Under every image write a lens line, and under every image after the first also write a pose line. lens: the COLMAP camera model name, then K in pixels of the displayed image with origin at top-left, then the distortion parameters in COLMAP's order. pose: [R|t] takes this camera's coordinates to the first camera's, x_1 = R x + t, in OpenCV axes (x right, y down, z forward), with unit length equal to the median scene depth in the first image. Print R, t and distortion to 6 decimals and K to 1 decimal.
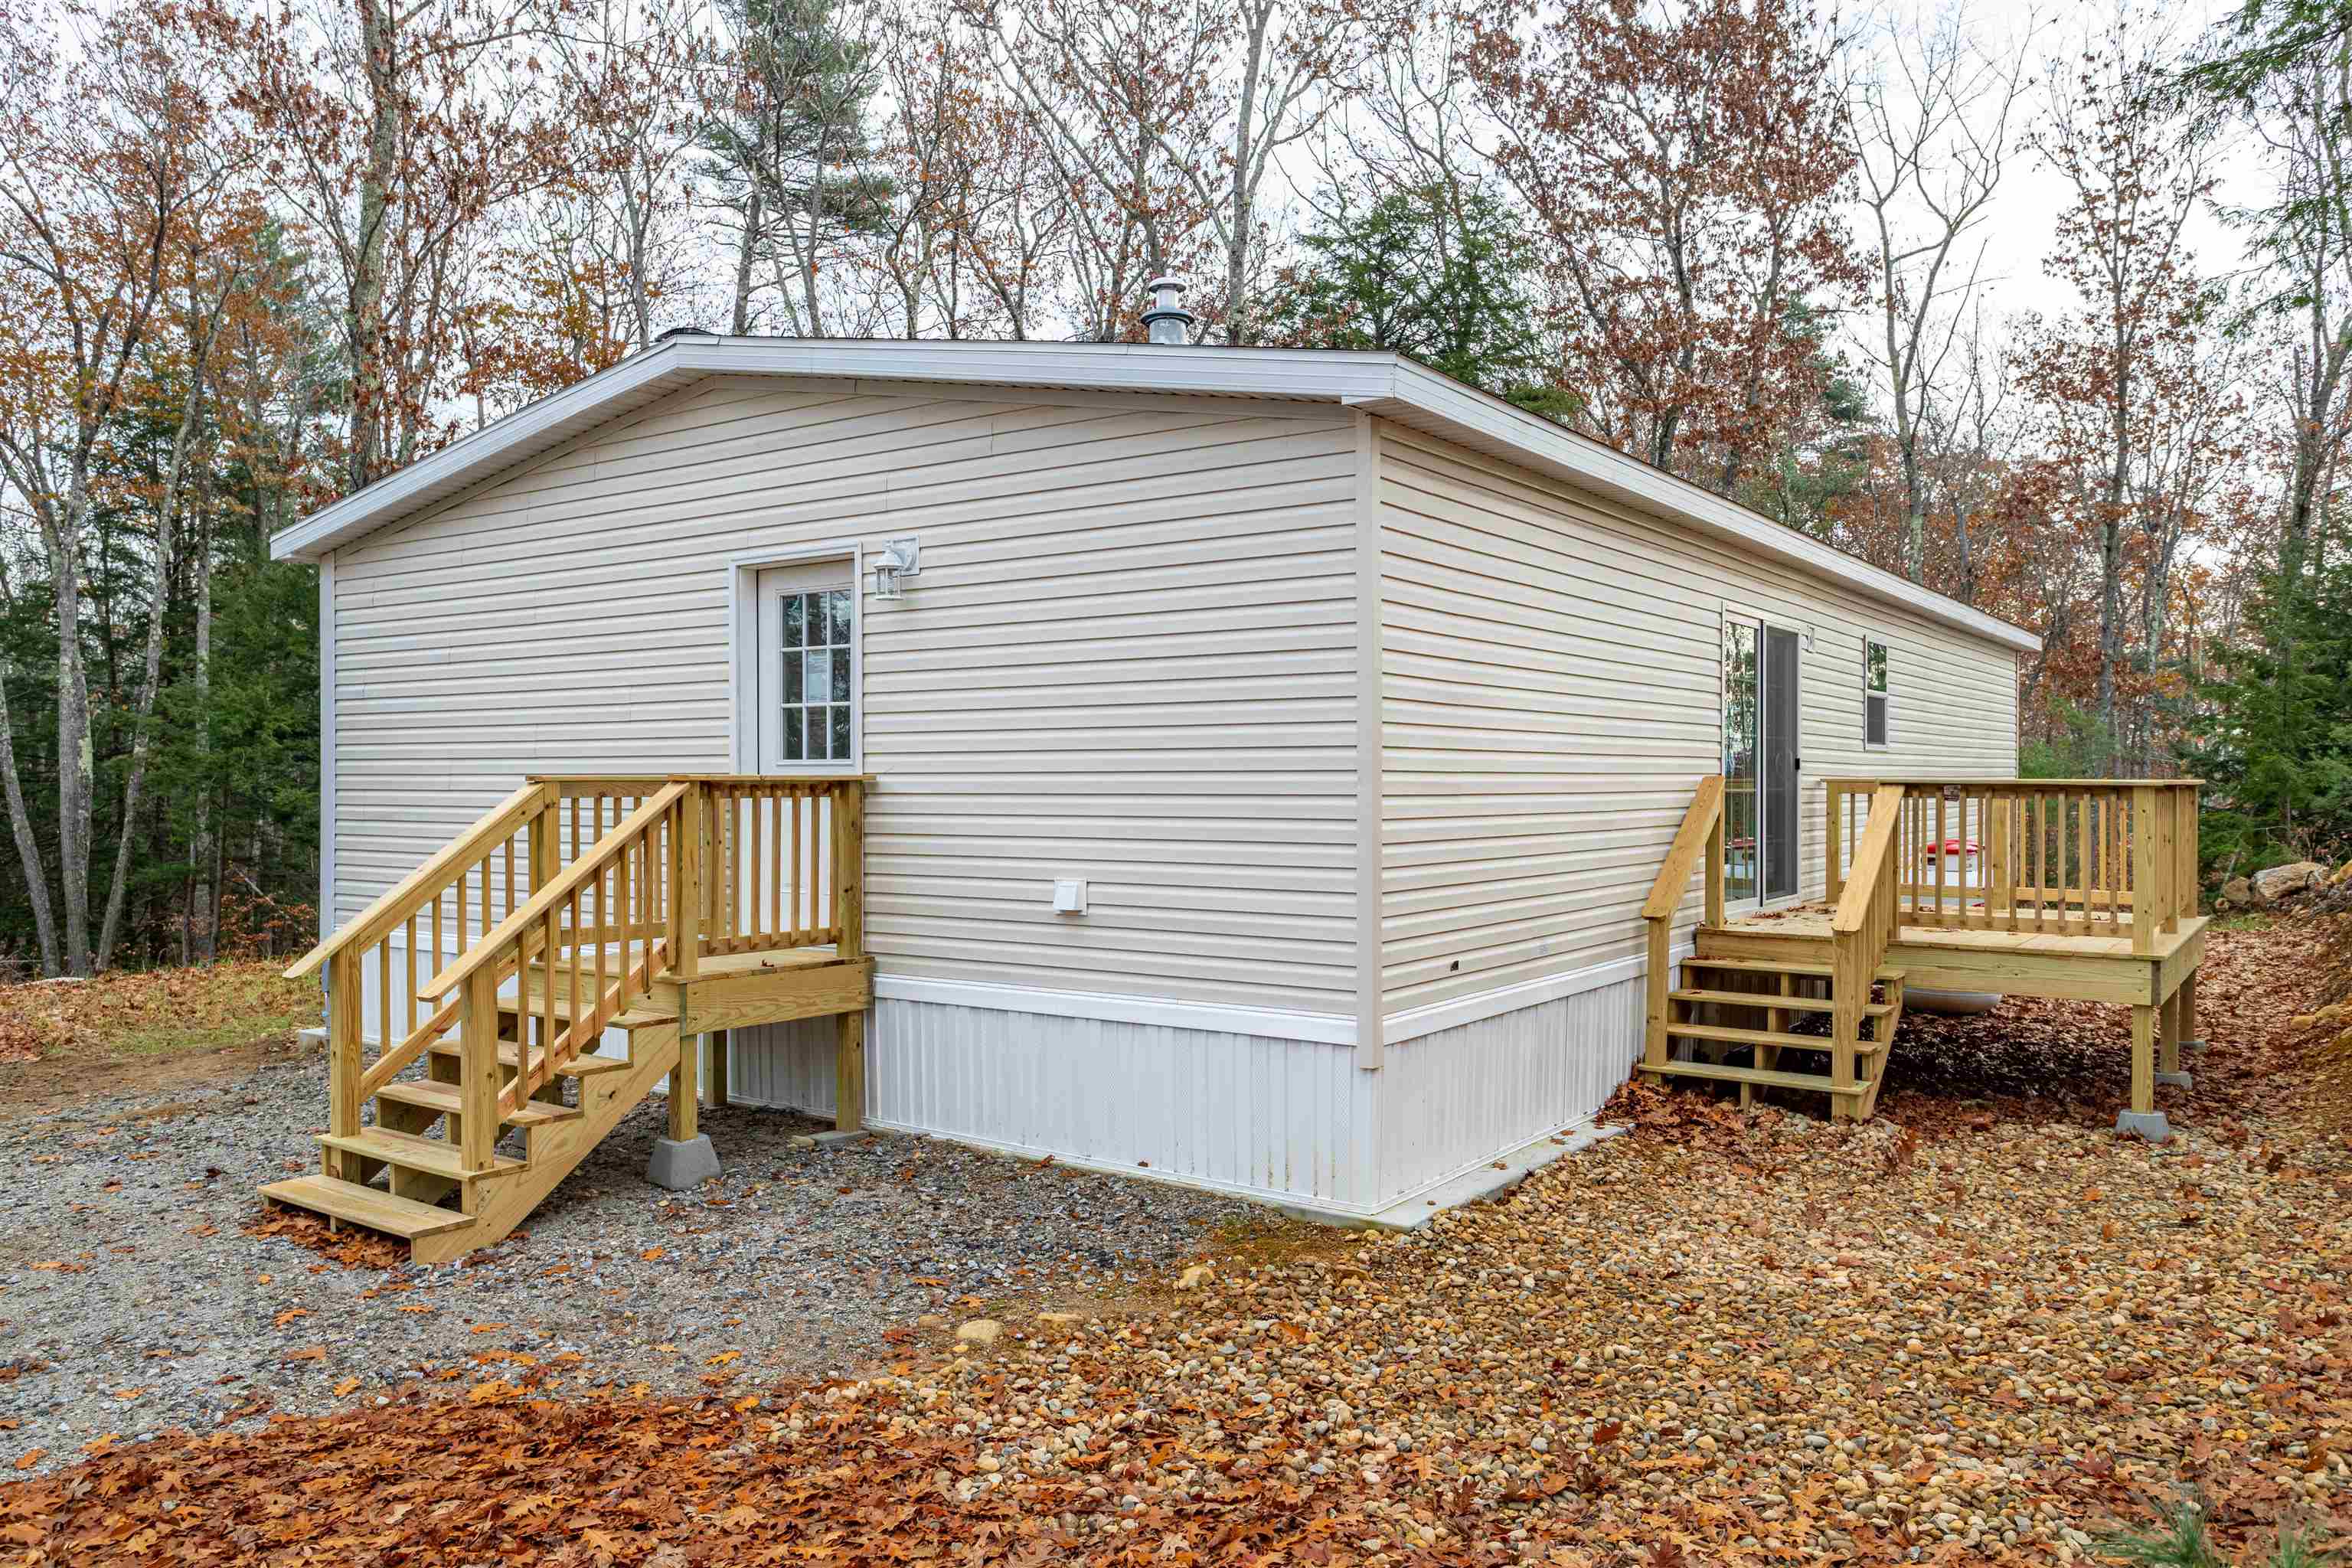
lens RADIAL K [[1684.9, 0, 1176.0], [0, 1684.9, 784.0], [0, 0, 1]] dist [0.003528, 0.010619]
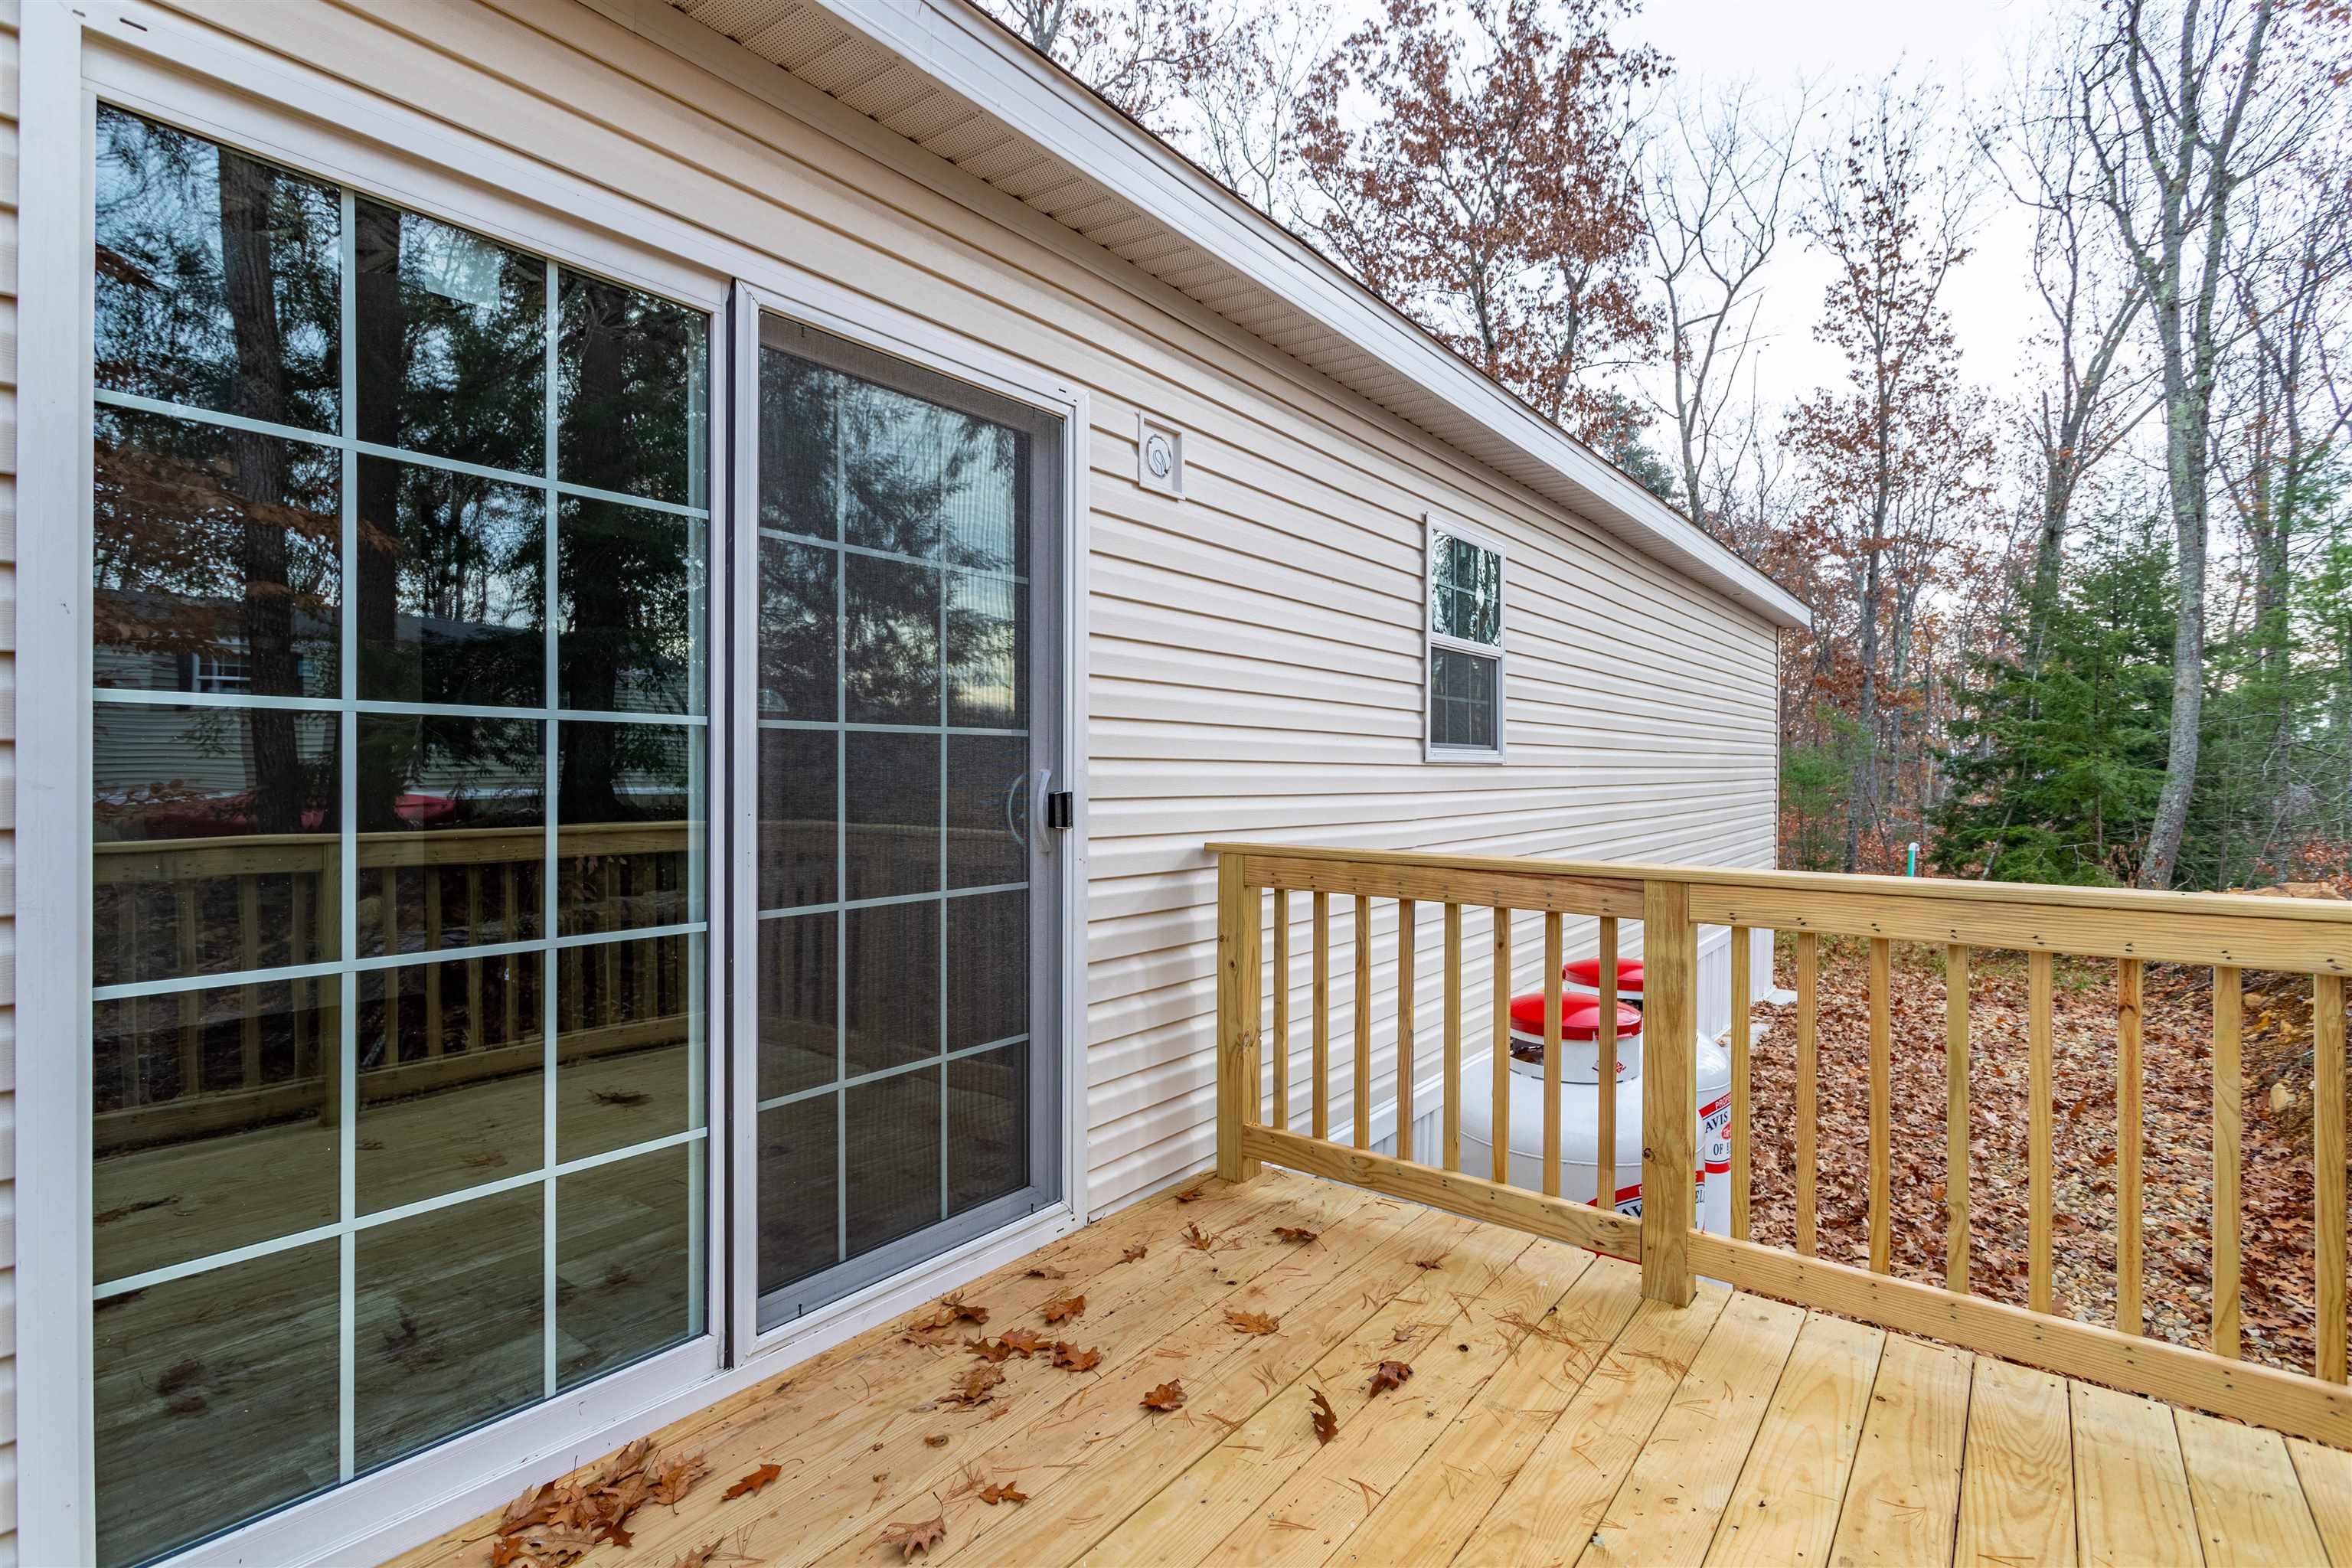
lens RADIAL K [[1146.0, 0, 1197.6], [0, 1146.0, 785.1], [0, 0, 1]] dist [0.000112, 0.014280]
pose [[0.999863, -0.001446, -0.016502, 0.111671], [0.001571, 0.999970, 0.007541, -0.005375], [0.016490, -0.007566, 0.999835, 0.218383]]
